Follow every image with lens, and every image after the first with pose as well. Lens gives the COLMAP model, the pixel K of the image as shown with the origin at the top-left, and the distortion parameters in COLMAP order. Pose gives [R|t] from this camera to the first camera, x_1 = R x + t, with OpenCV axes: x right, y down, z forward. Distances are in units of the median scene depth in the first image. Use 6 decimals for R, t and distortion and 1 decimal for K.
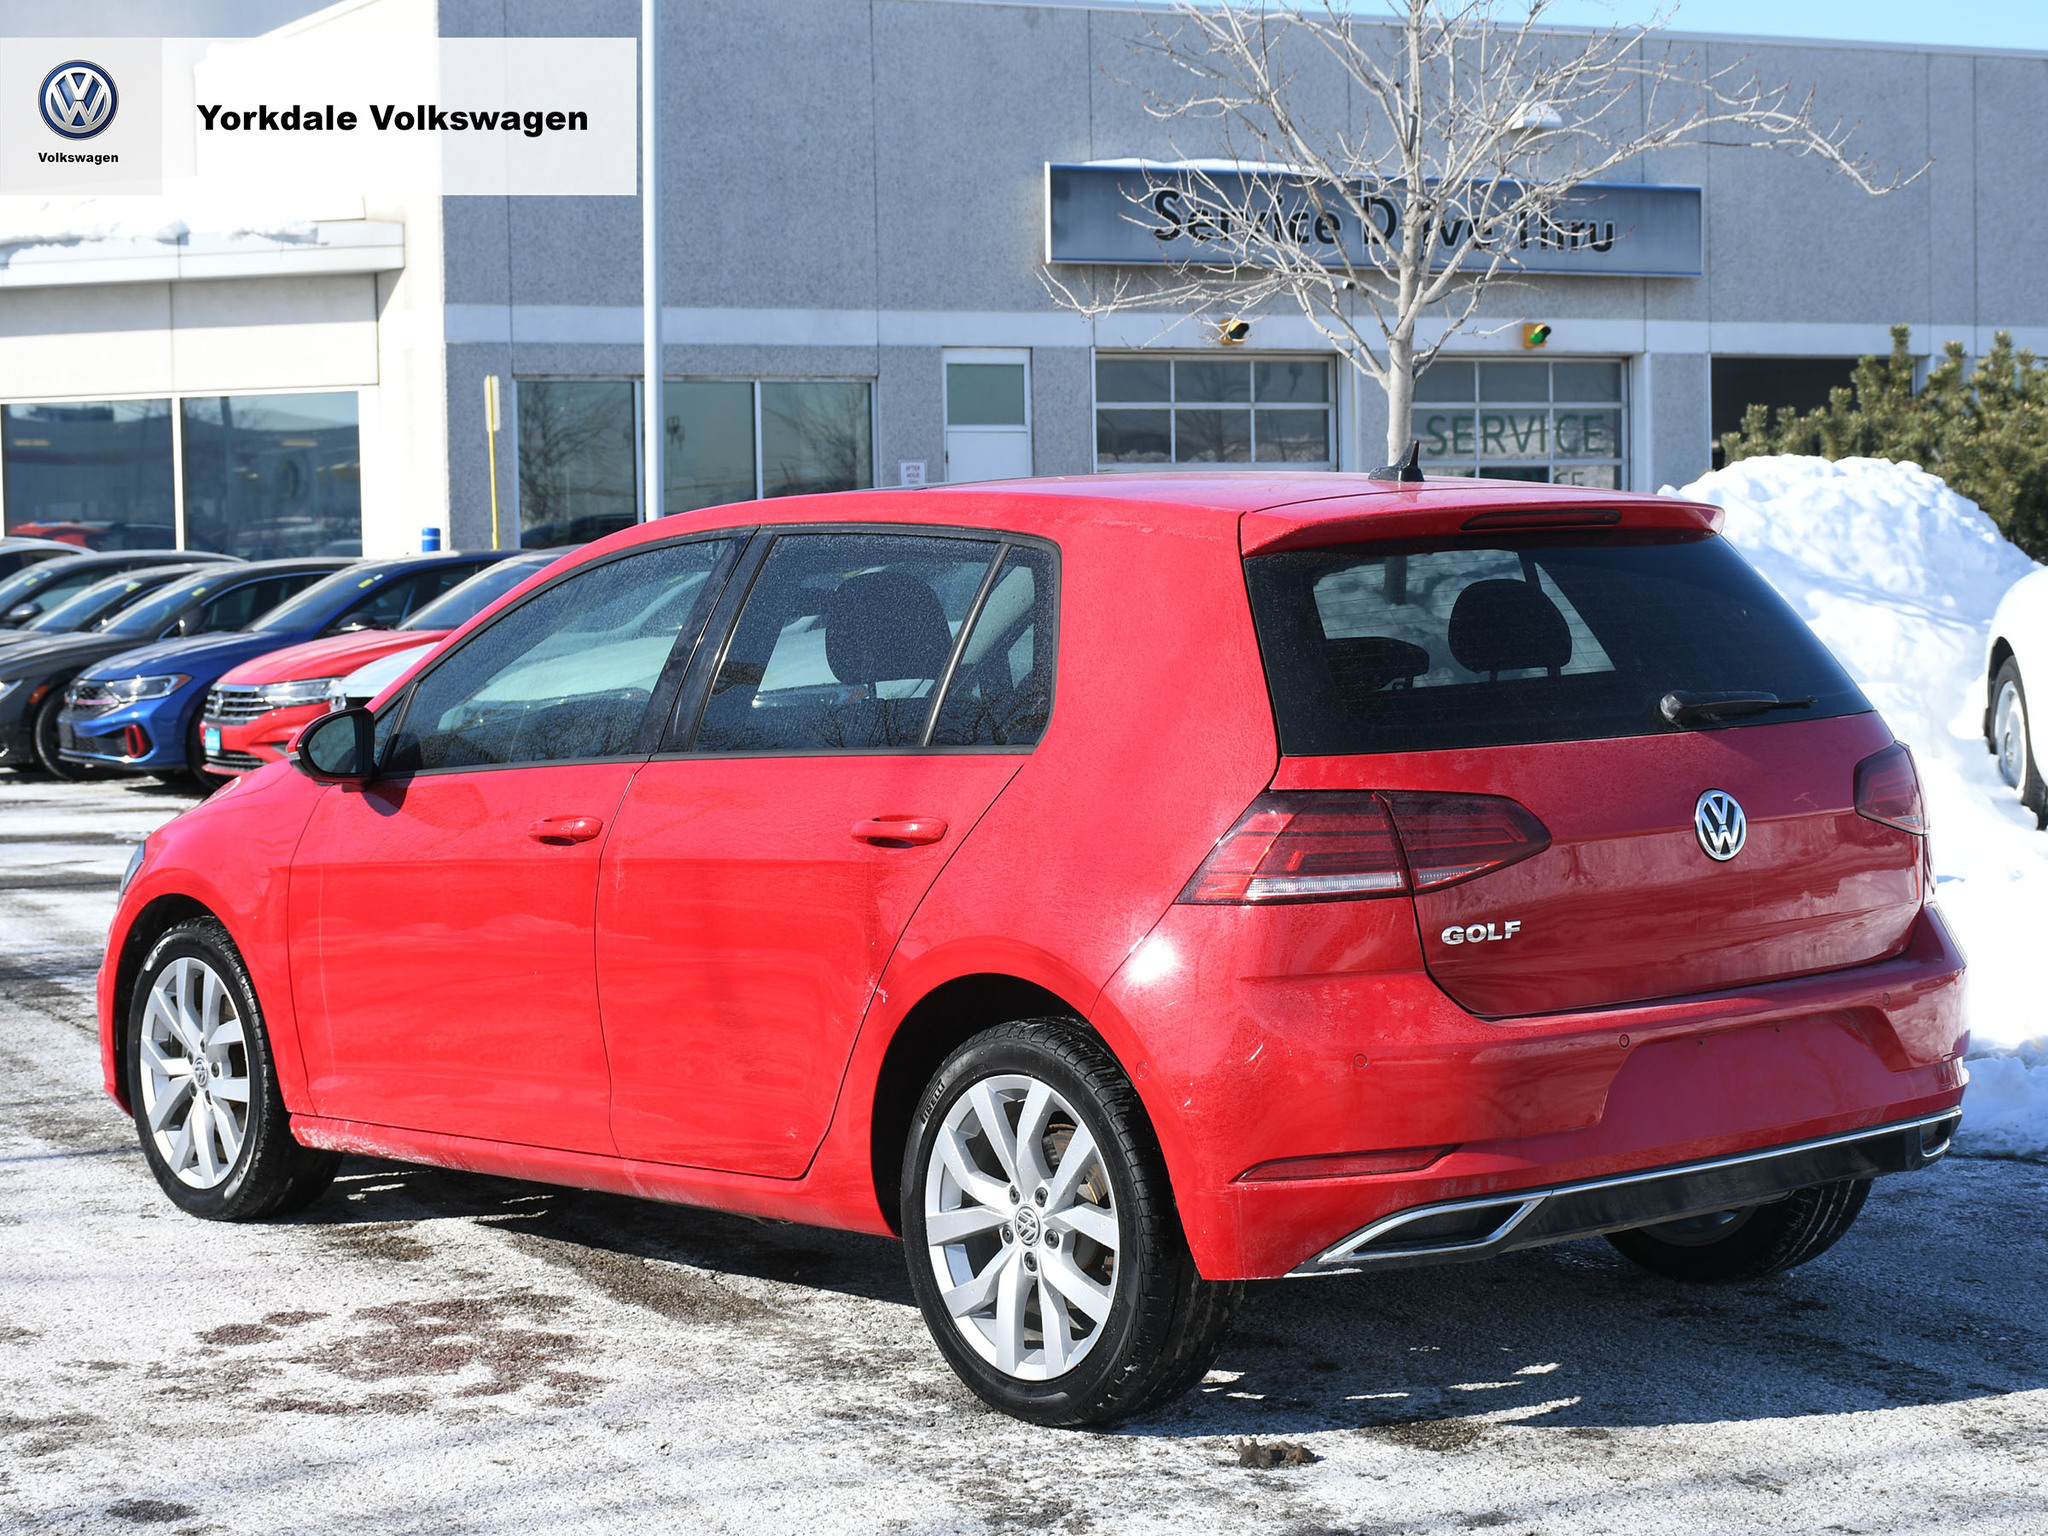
lens RADIAL K [[3632.7, 0, 1029.3], [0, 3632.7, 775.7], [0, 0, 1]] dist [0.082889, 0.000000]
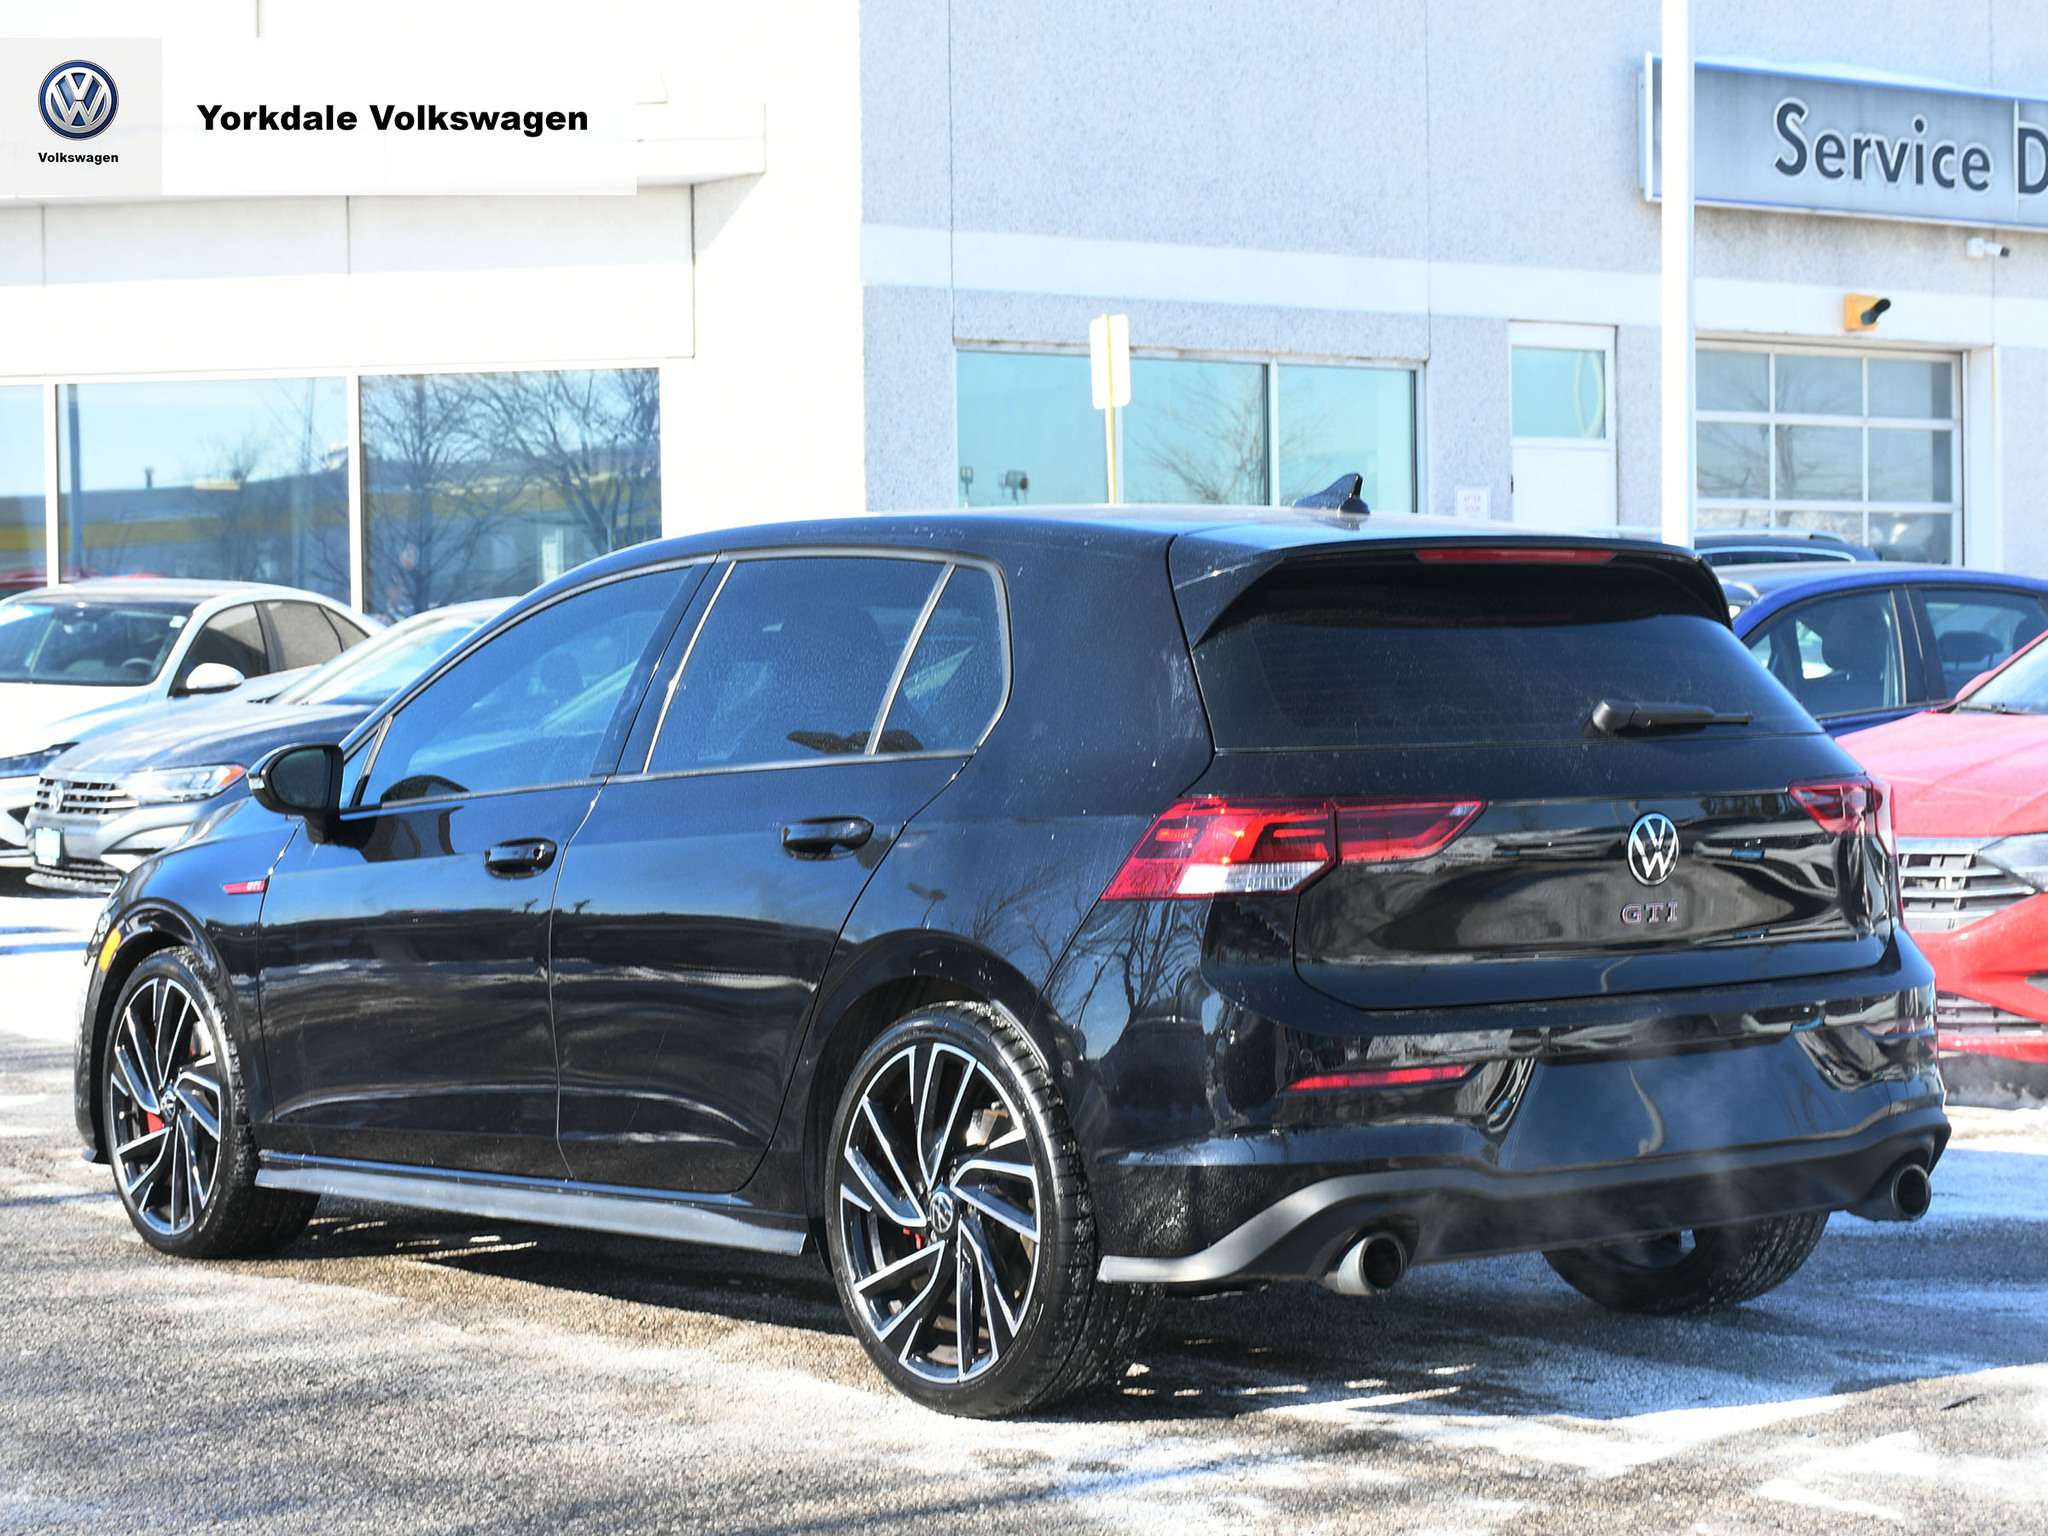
lens RADIAL K [[3632.7, 0, 1019.6], [0, 3632.7, 766.1], [0, 0, 1]] dist [0.082889, 0.000000]
pose [[0.990132, 0.011041, 0.139700, -0.209056], [-0.008577, 0.999797, -0.018229, -0.022516], [-0.139873, 0.016851, 0.990026, 0.350968]]
